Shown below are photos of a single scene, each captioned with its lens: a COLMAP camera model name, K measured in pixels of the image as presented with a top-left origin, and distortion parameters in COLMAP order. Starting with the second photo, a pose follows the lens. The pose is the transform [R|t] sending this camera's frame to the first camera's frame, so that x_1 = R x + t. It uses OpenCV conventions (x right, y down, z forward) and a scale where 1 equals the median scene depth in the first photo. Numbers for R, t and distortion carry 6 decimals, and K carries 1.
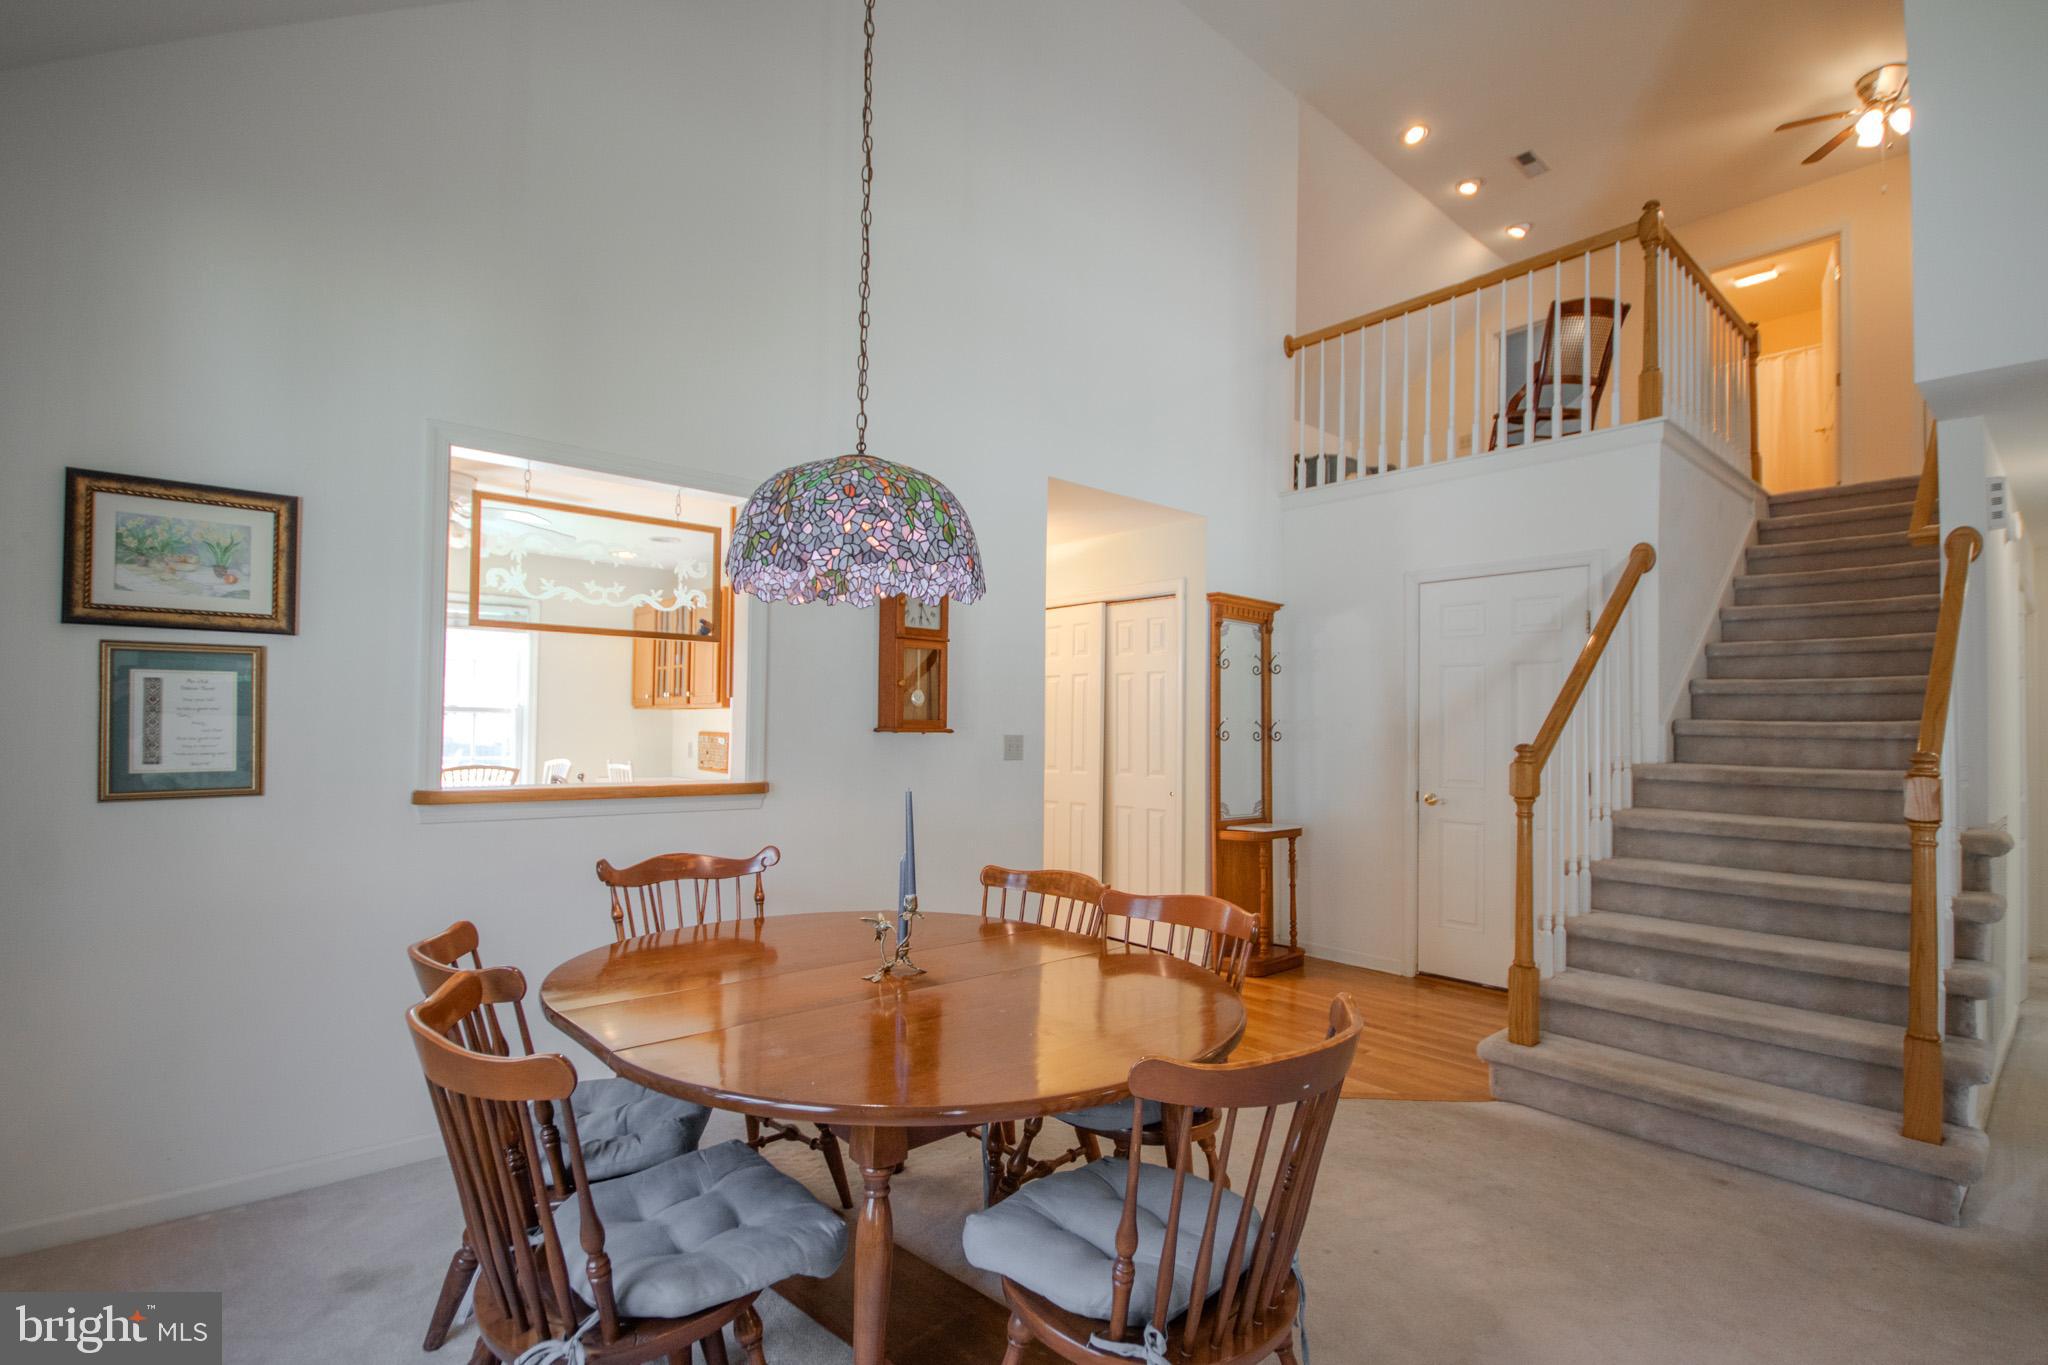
lens RADIAL K [[962.2, 0, 1017.0], [0, 962.2, 722.5], [0, 0, 1]] dist [0.011086, -0.009817]
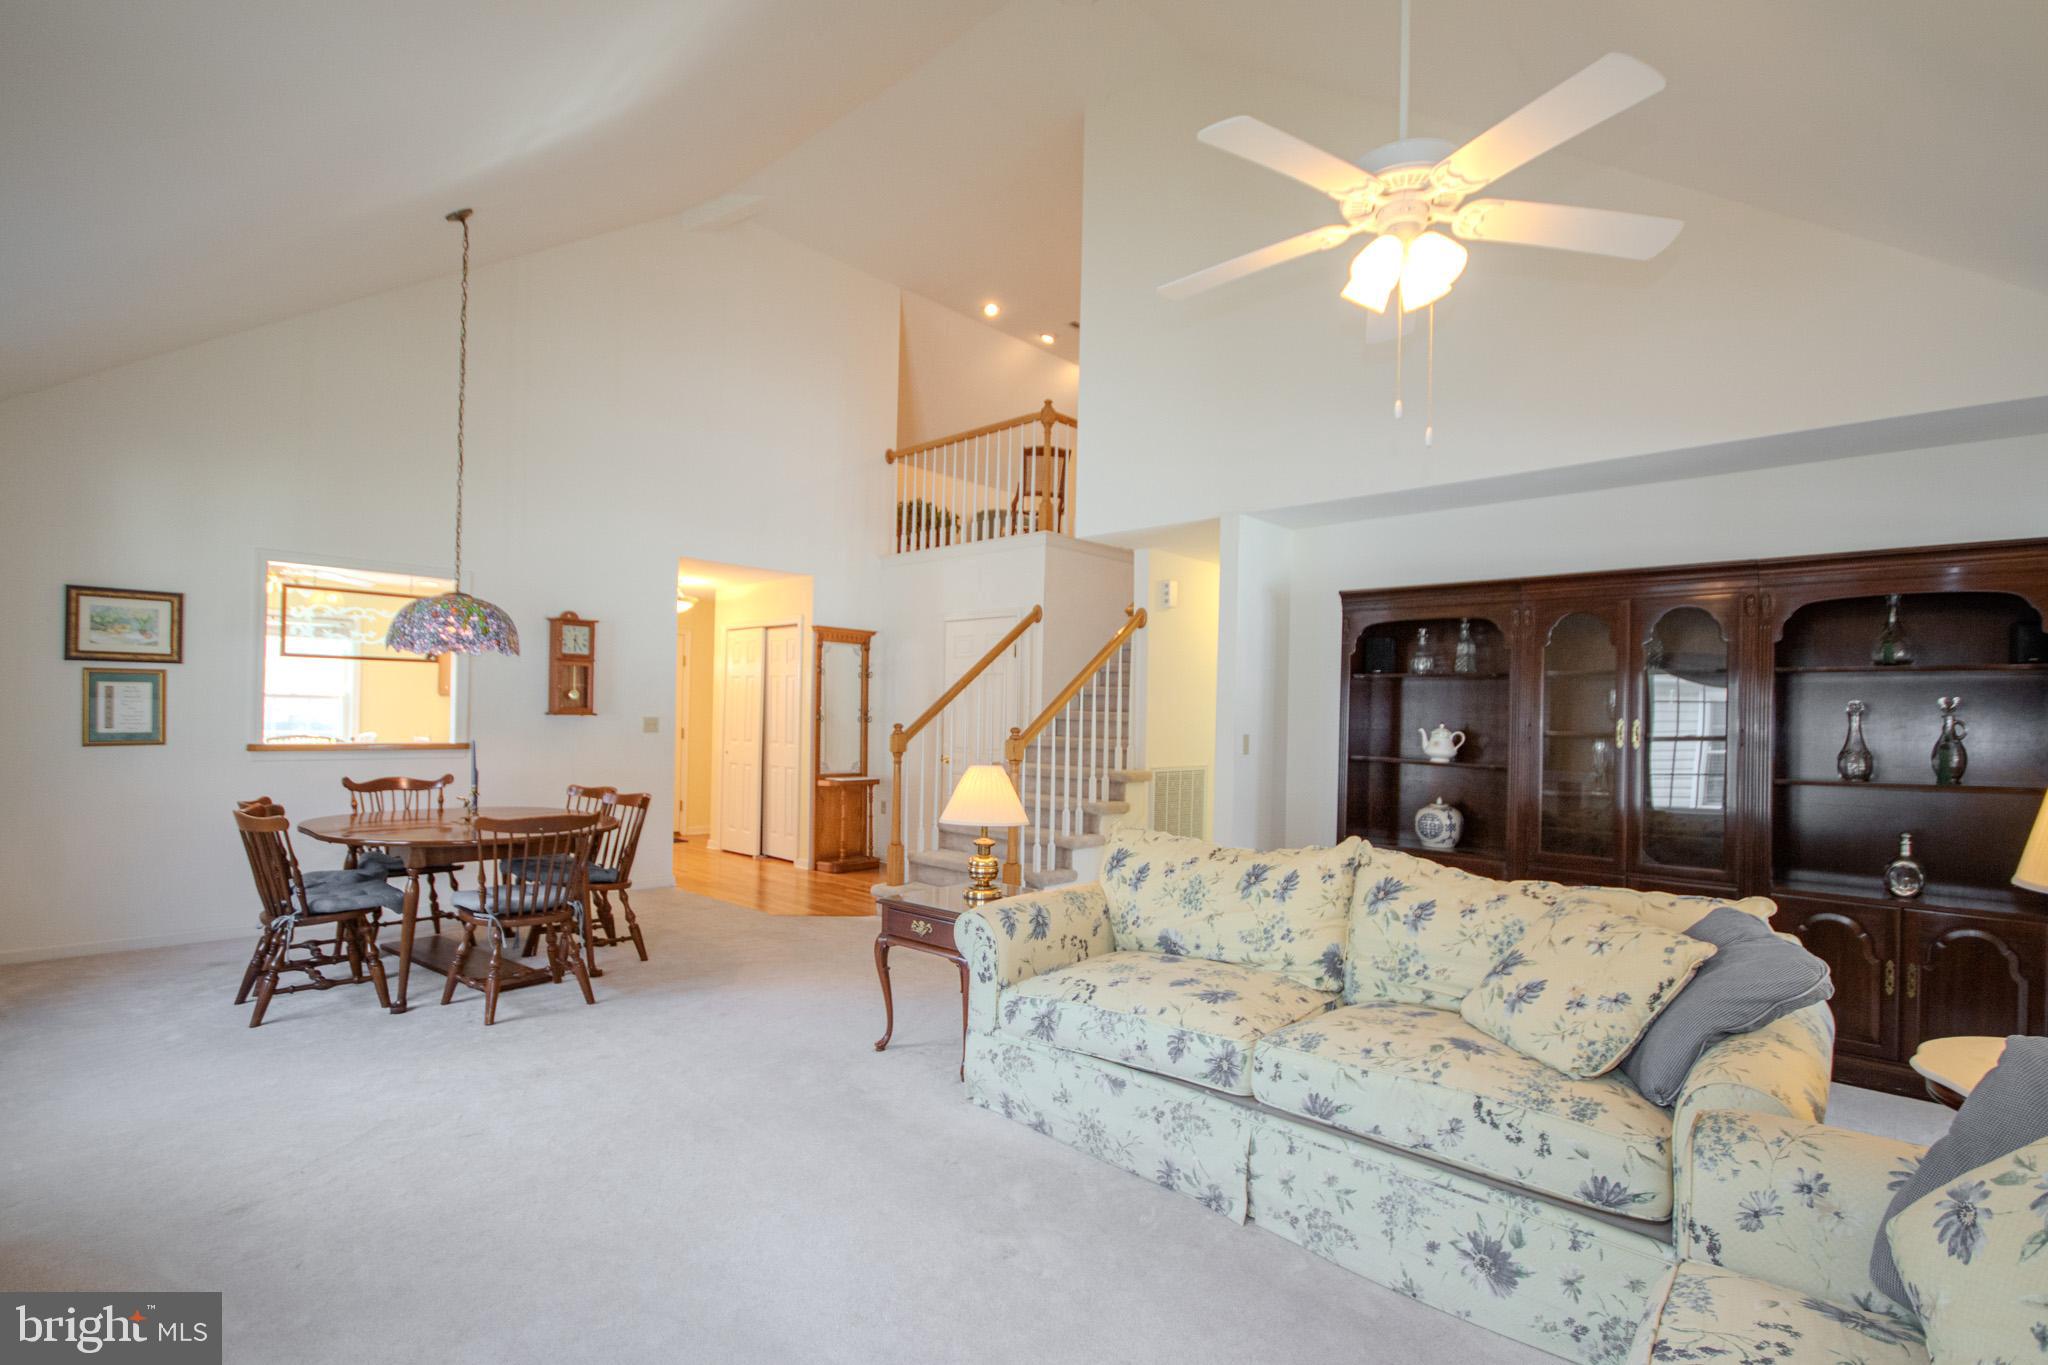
lens RADIAL K [[962.2, 0, 1020.9], [0, 962.2, 718.4], [0, 0, 1]] dist [0.011086, -0.009817]
pose [[0.995569, 0.006348, 0.093824, 0.768335], [-0.007521, 0.999898, 0.012160, -0.015651], [-0.093737, -0.012812, 0.995515, -1.116510]]
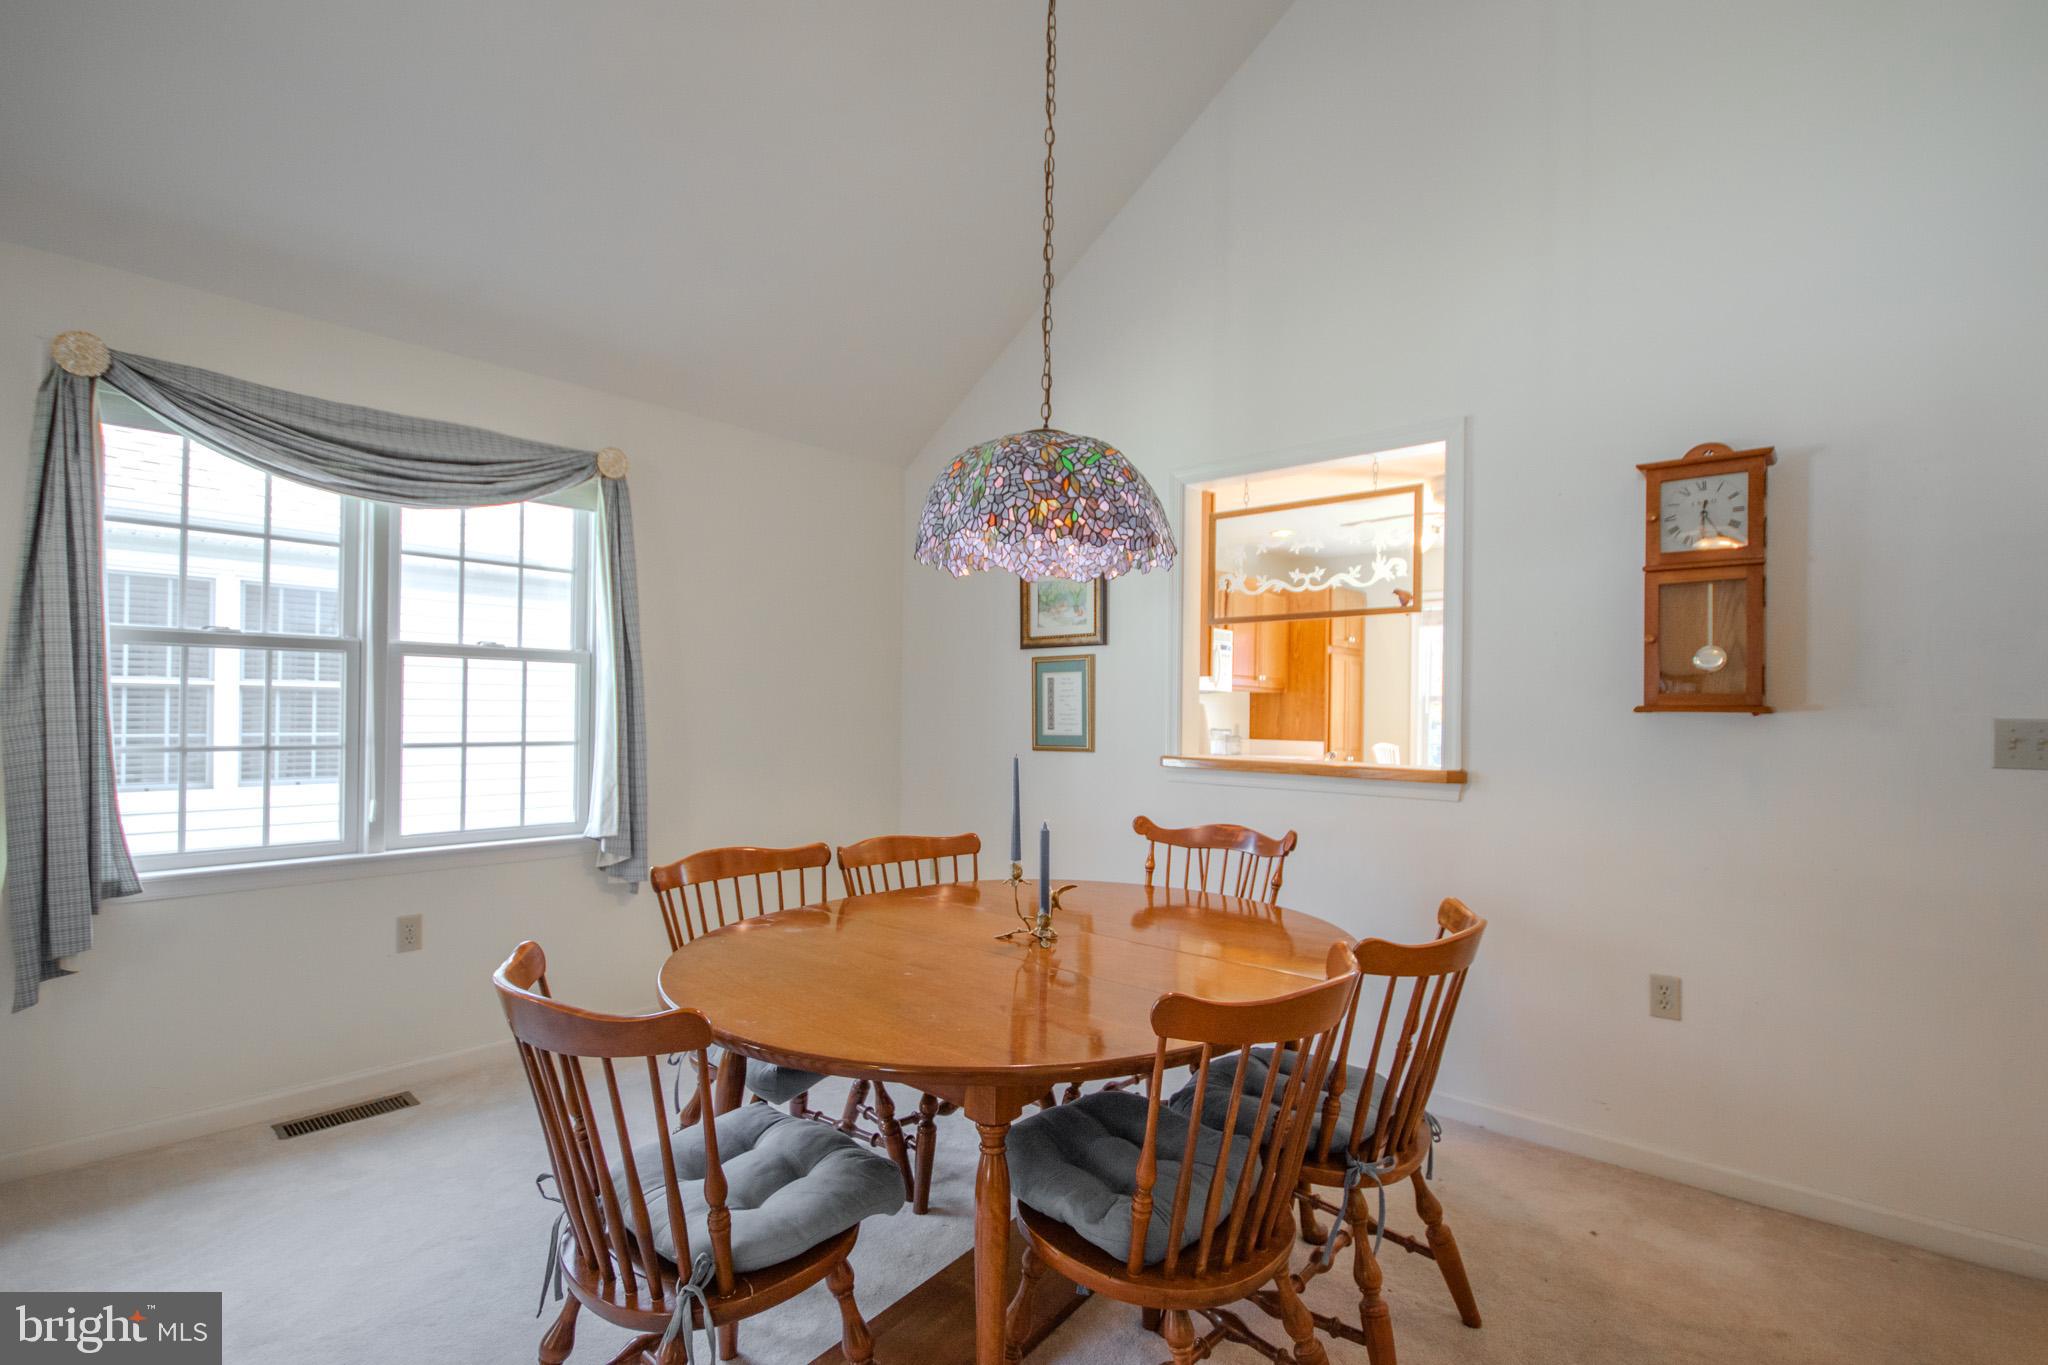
lens RADIAL K [[962.2, 0, 1058.0], [0, 962.2, 712.3], [0, 0, 1]] dist [0.011086, -0.009817]
pose [[0.142687, -0.008573, -0.989731, 0.696207], [-0.003918, 0.999950, -0.009227, 0.026303], [0.989760, 0.005194, 0.142646, 0.711824]]
